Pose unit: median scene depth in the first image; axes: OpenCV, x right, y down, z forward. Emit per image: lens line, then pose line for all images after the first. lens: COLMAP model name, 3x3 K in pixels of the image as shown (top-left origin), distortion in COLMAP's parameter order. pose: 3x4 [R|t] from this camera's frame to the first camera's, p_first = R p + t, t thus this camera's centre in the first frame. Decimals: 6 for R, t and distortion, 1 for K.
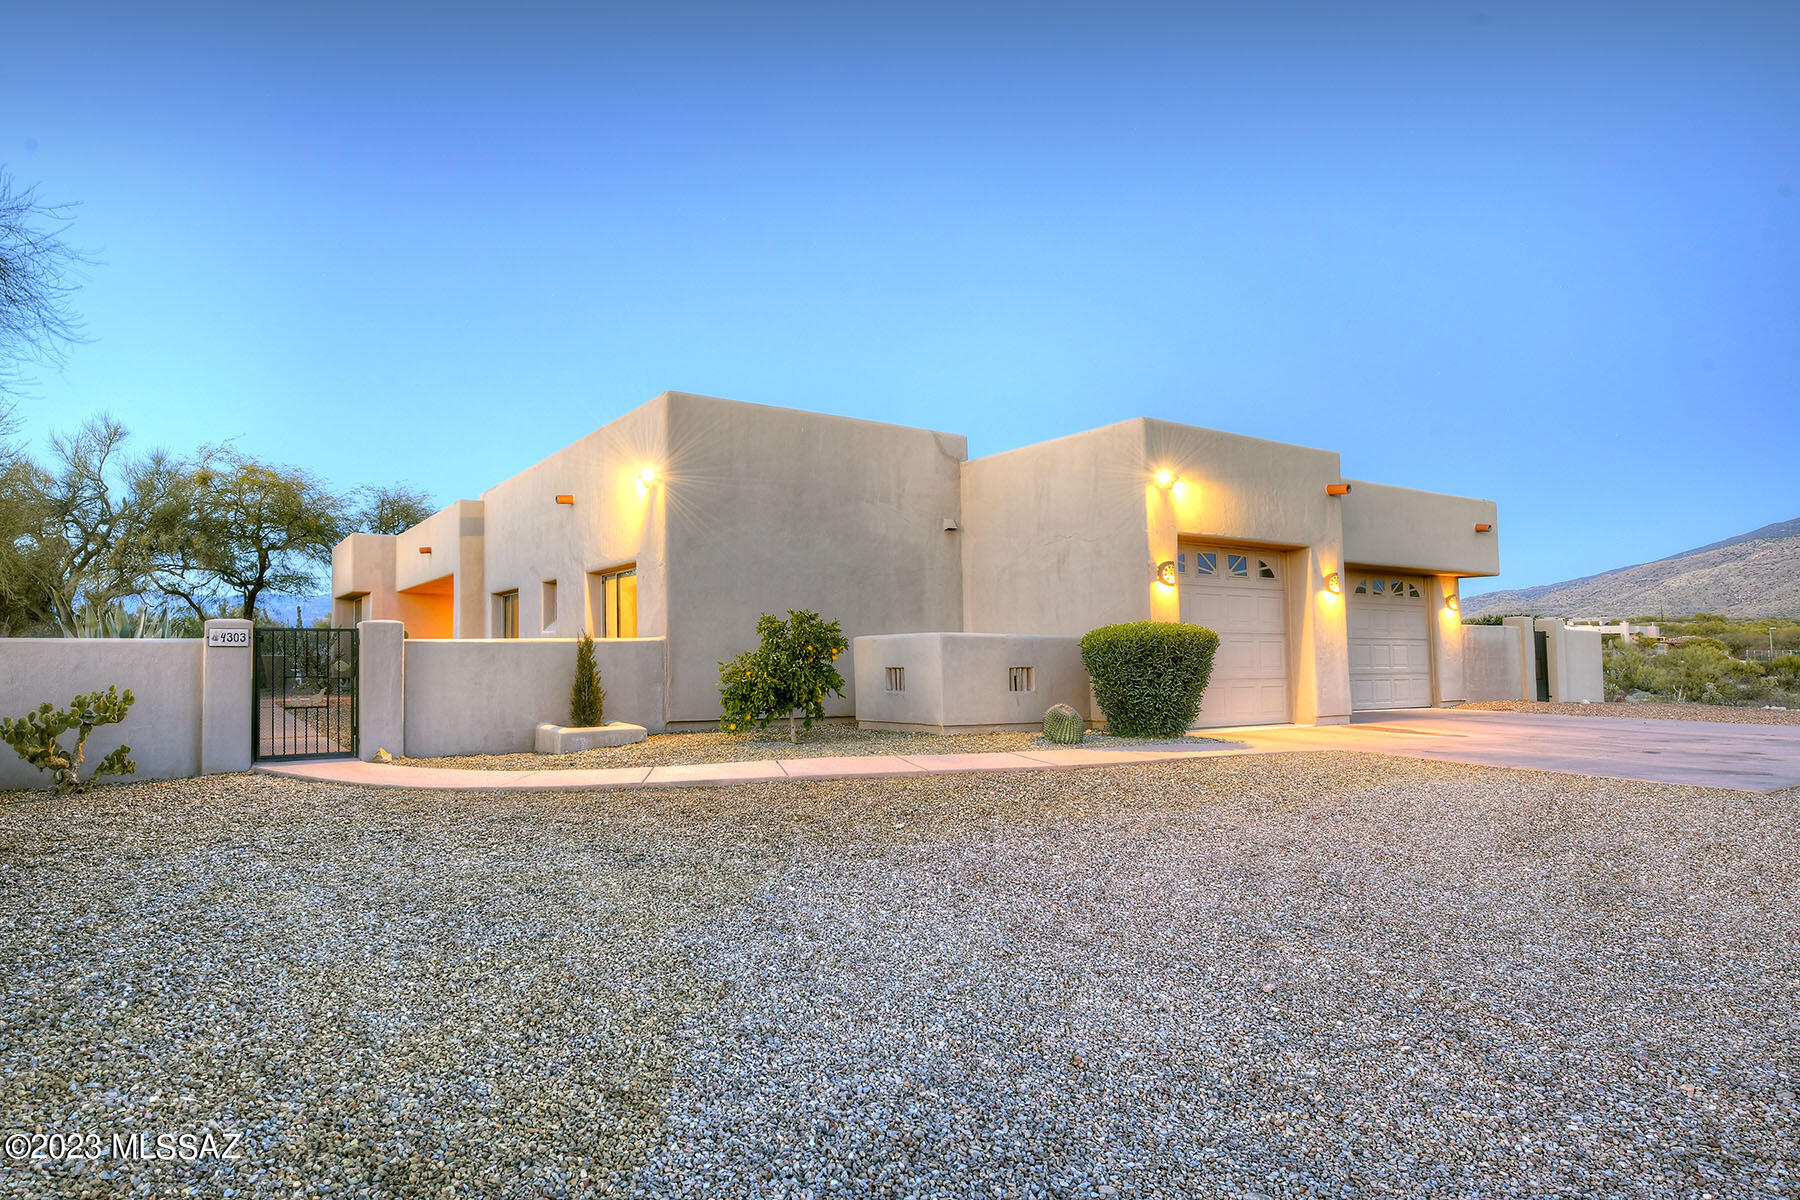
lens RADIAL K [[1125.8, 0, 900.0], [0, 1125.8, 600.0], [0, 0, 1]] dist [-0.005281, -0.003364]
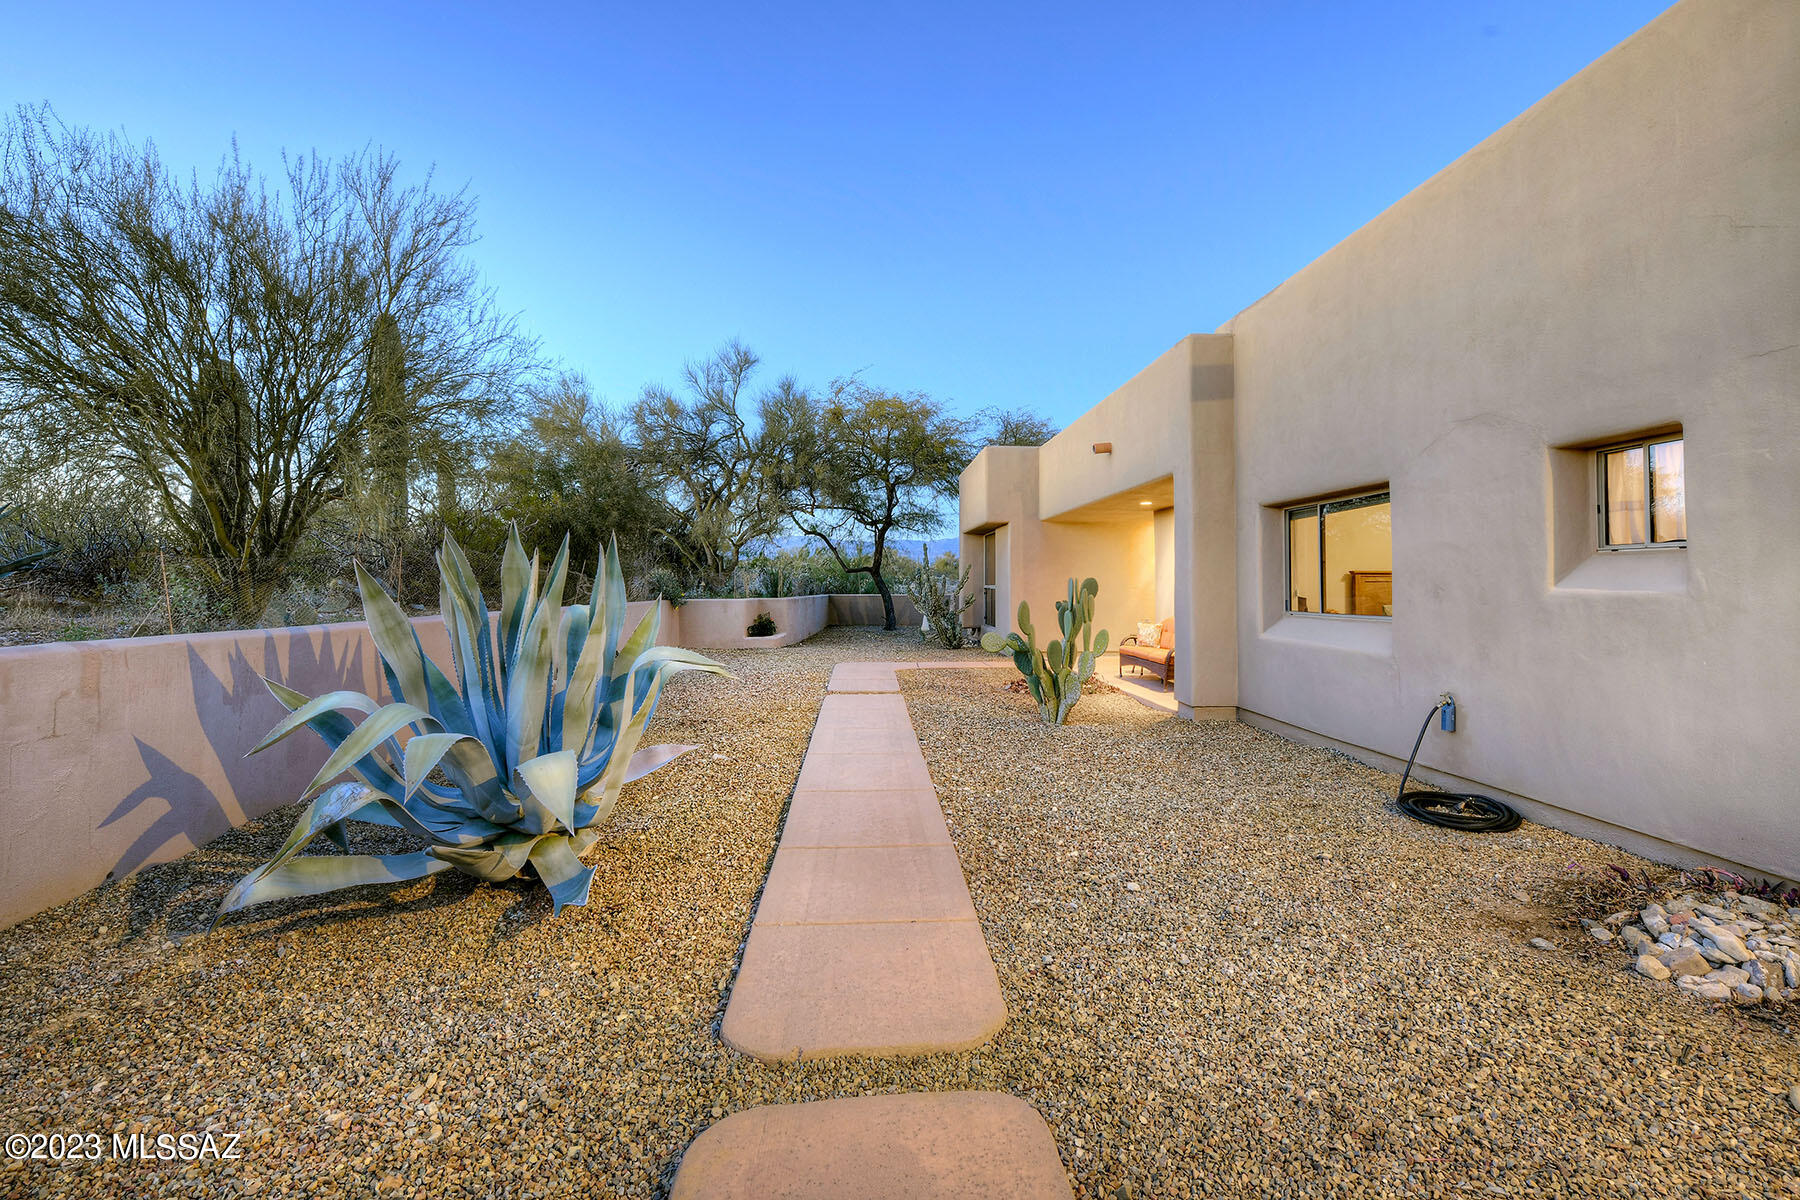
lens RADIAL K [[828.8, 0, 900.0], [0, 828.8, 600.0], [0, 0, 1]] dist [-0.000131, -0.000002]
pose [[0.866832, 0.012835, -0.498436, -0.218293], [0.023095, 0.997562, 0.065853, 0.005471], [0.498066, -0.068595, 0.864422, 0.407298]]
